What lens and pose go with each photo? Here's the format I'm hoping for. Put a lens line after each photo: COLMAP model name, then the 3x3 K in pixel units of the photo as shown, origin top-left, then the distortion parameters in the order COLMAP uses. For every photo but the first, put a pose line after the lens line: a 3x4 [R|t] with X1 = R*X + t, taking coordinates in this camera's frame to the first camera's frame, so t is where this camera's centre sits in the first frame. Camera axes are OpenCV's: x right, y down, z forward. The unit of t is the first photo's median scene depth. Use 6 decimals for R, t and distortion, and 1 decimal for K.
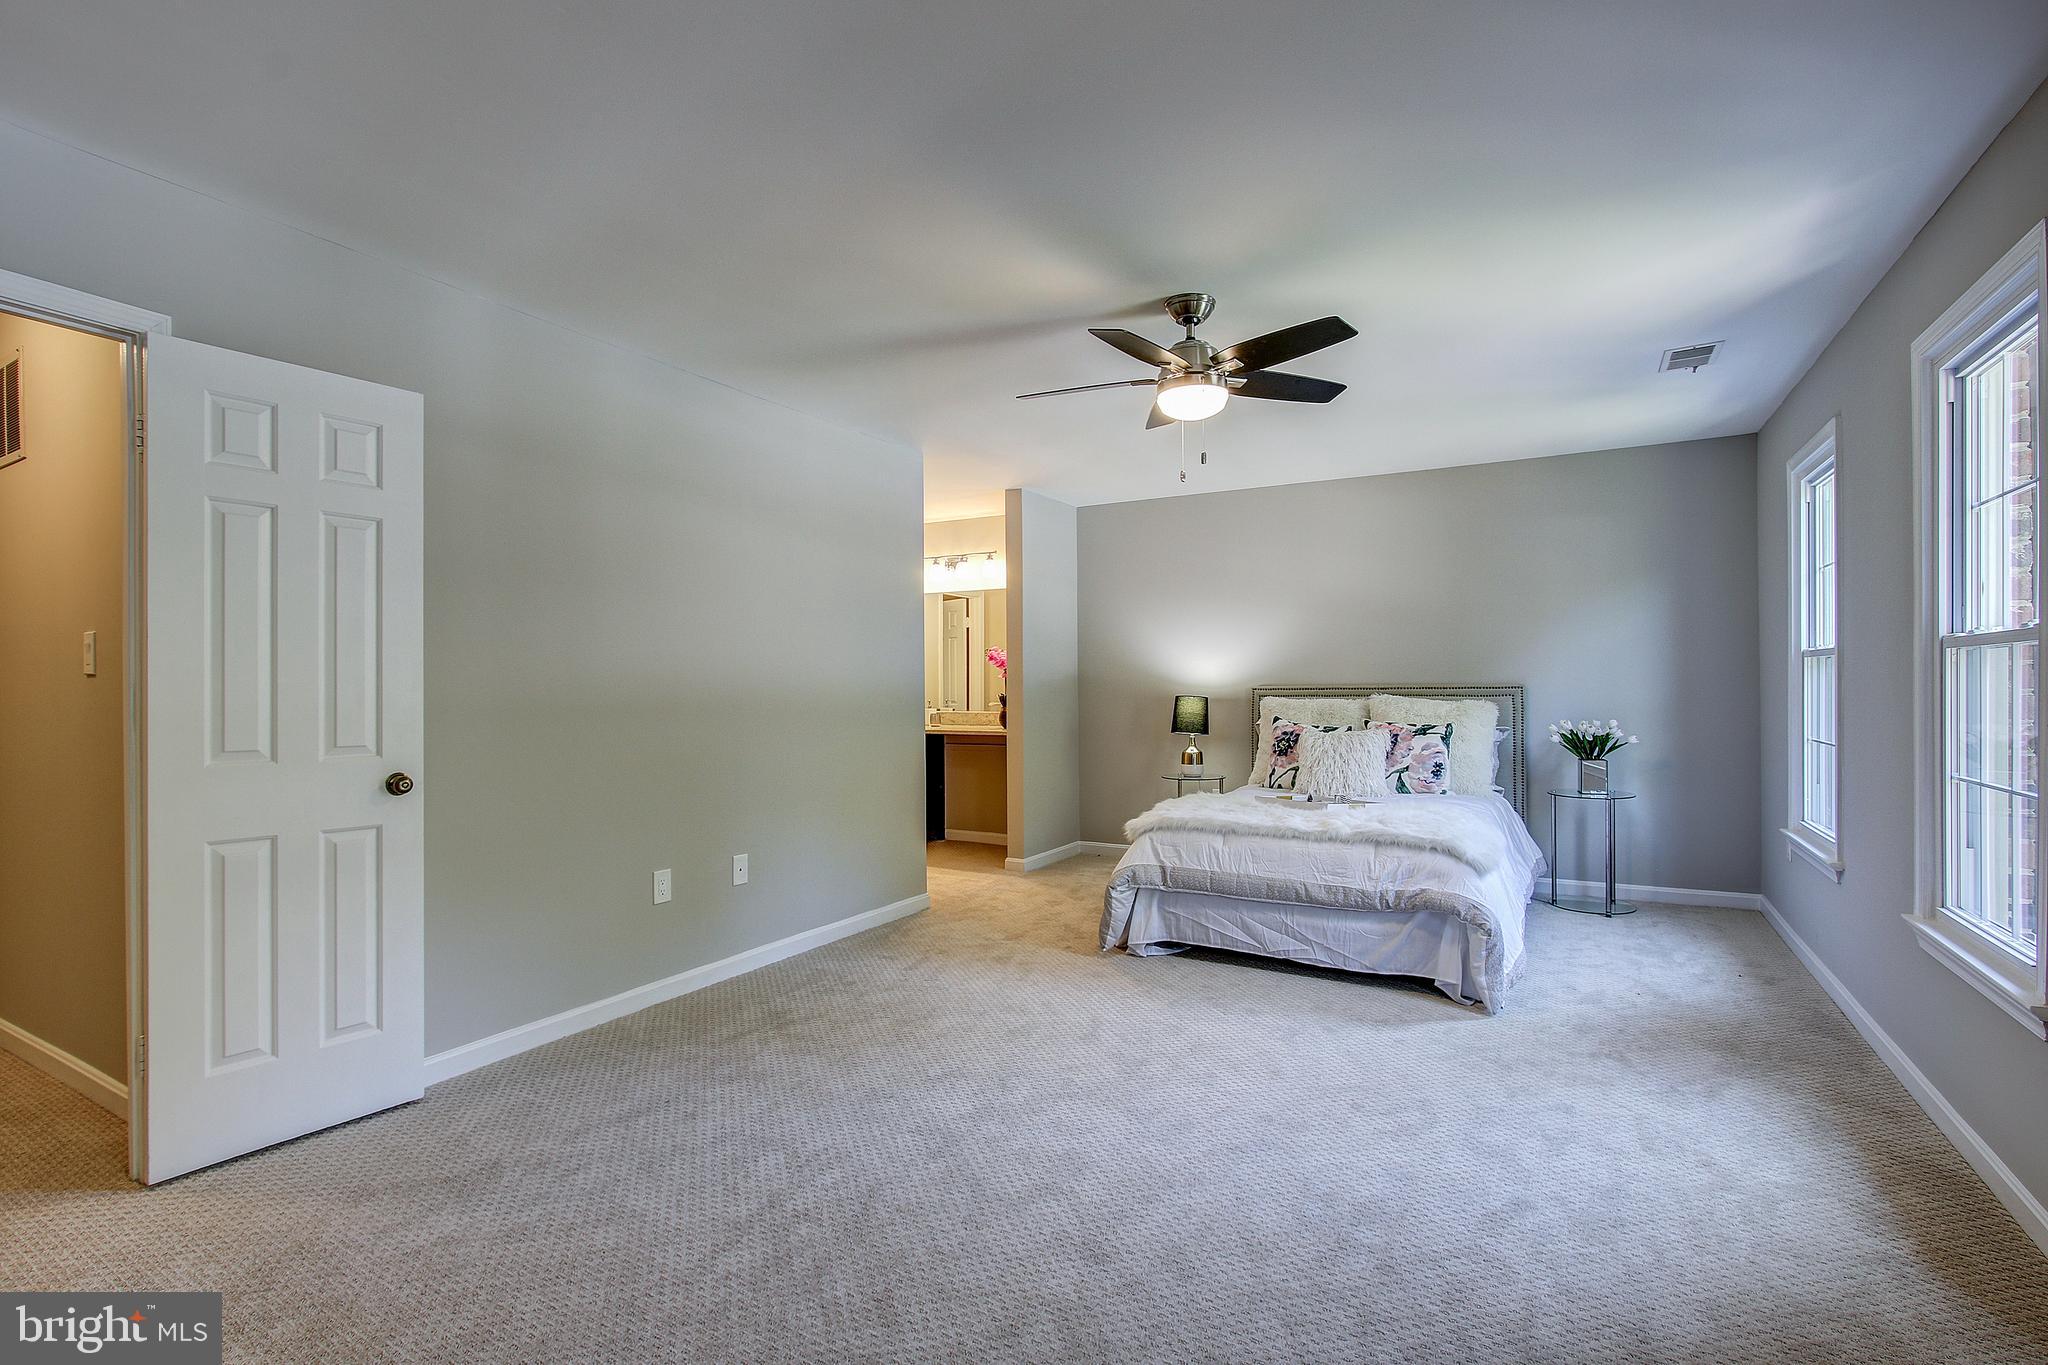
lens RADIAL K [[952.1, 0, 1041.9], [0, 952.1, 682.6], [0, 0, 1]] dist [-0.009887, 0.001109]
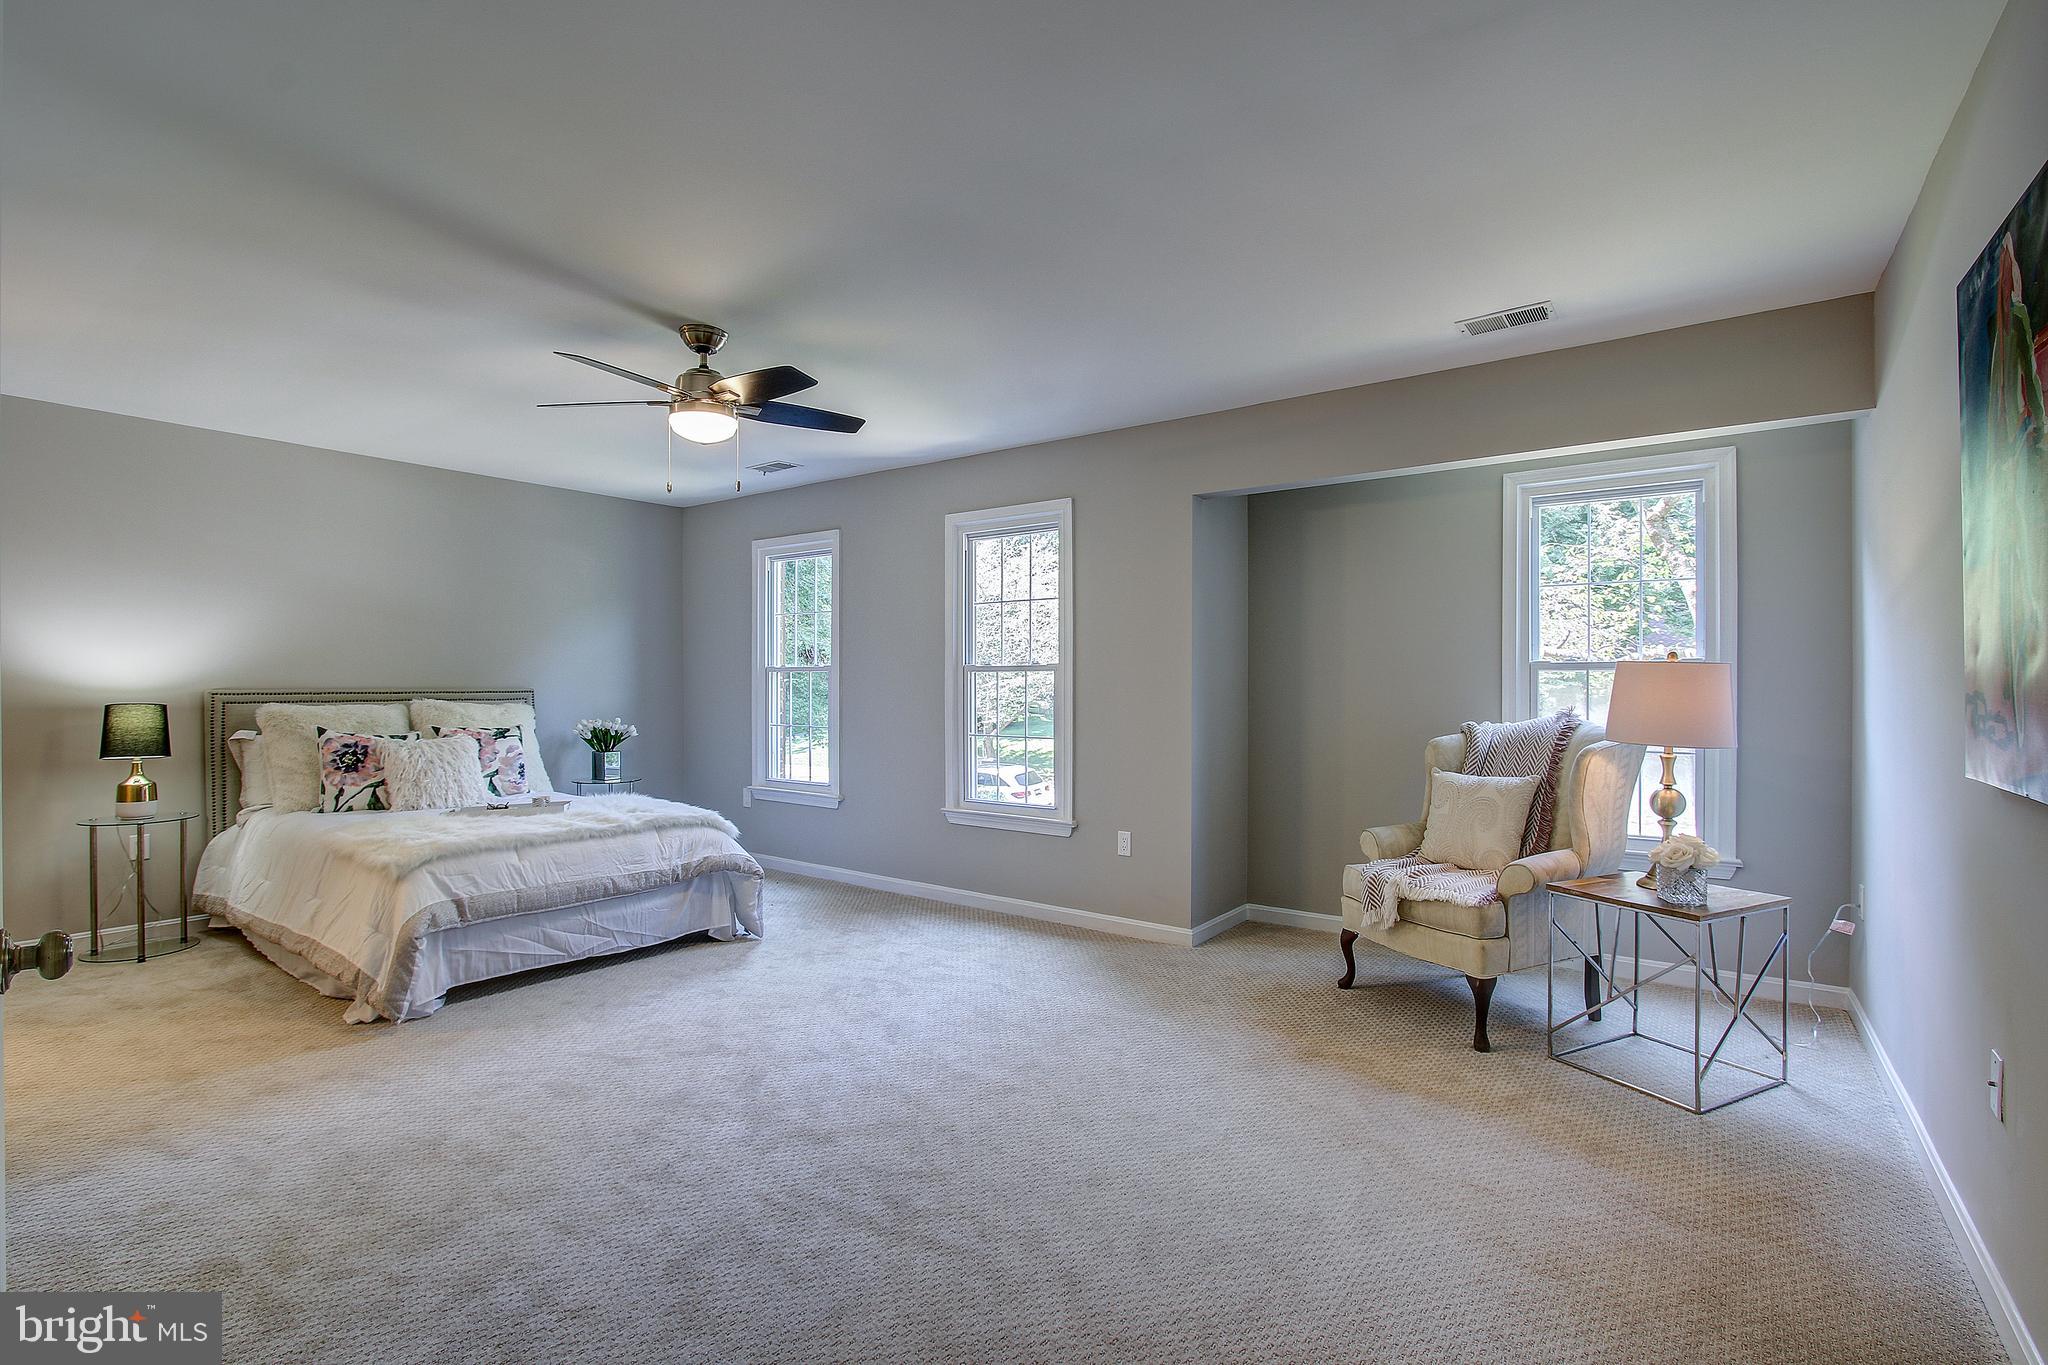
lens RADIAL K [[952.1, 0, 1035.8], [0, 952.1, 694.5], [0, 0, 1]] dist [-0.009887, 0.001109]
pose [[0.107808, 0.001191, 0.994171, -0.699768], [-0.004947, 0.999988, -0.000662, 0.008127], [-0.994159, -0.004846, 0.107813, 0.417322]]
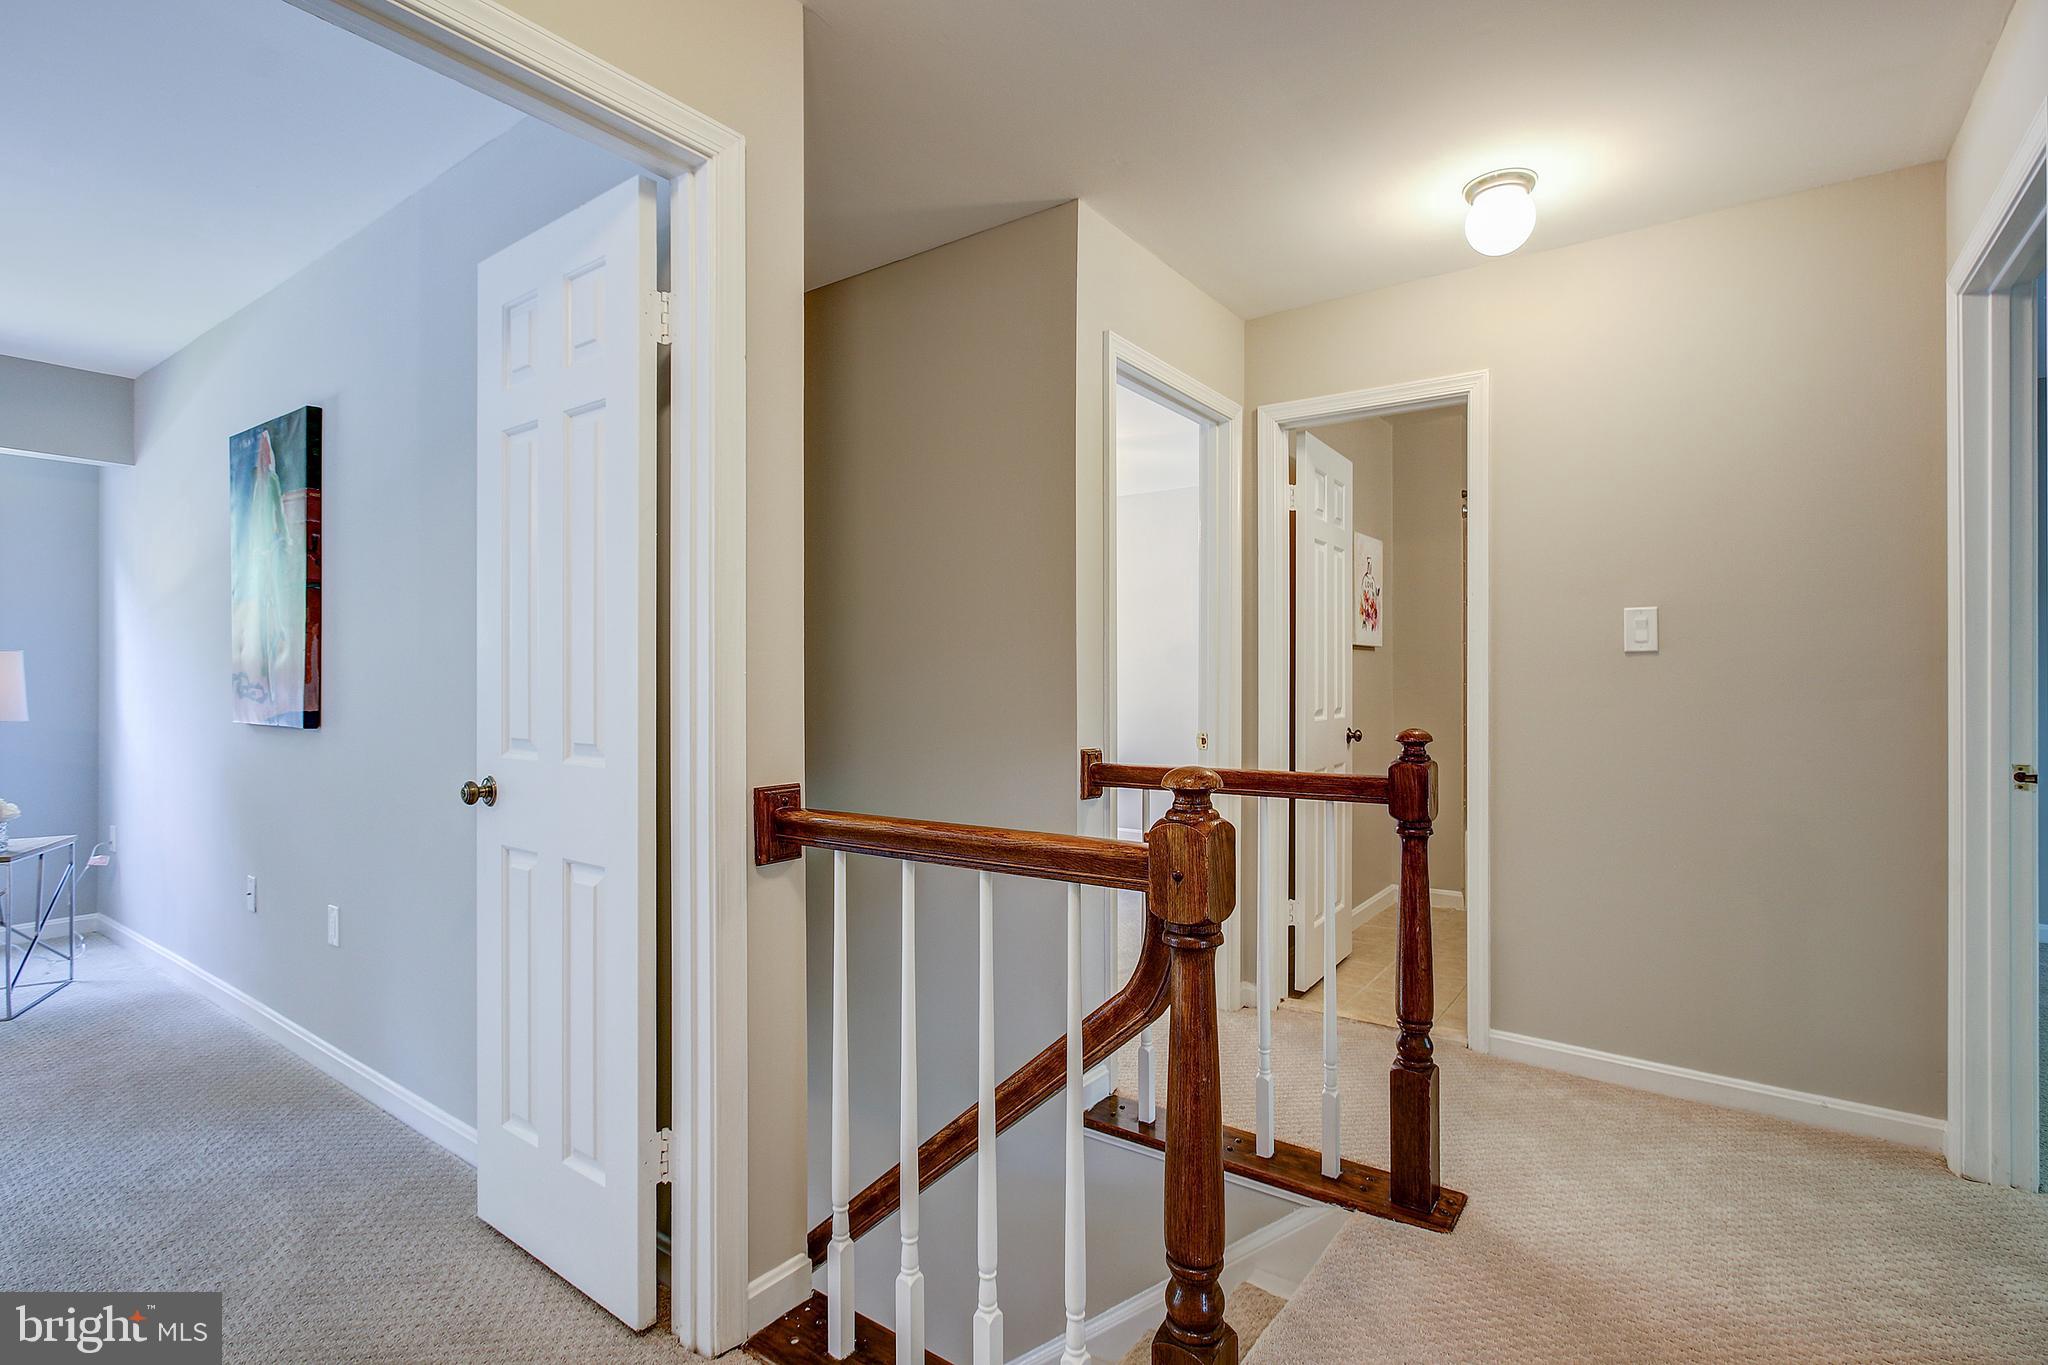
lens RADIAL K [[952.1, 0, 1024.5], [0, 952.1, 678.1], [0, 0, 1]] dist [-0.009887, 0.001109]
pose [[-0.992964, 0.004800, 0.118317, -1.090377], [0.003900, 0.999962, -0.007833, 0.022703], [-0.118350, -0.007316, -0.992945, 0.903836]]
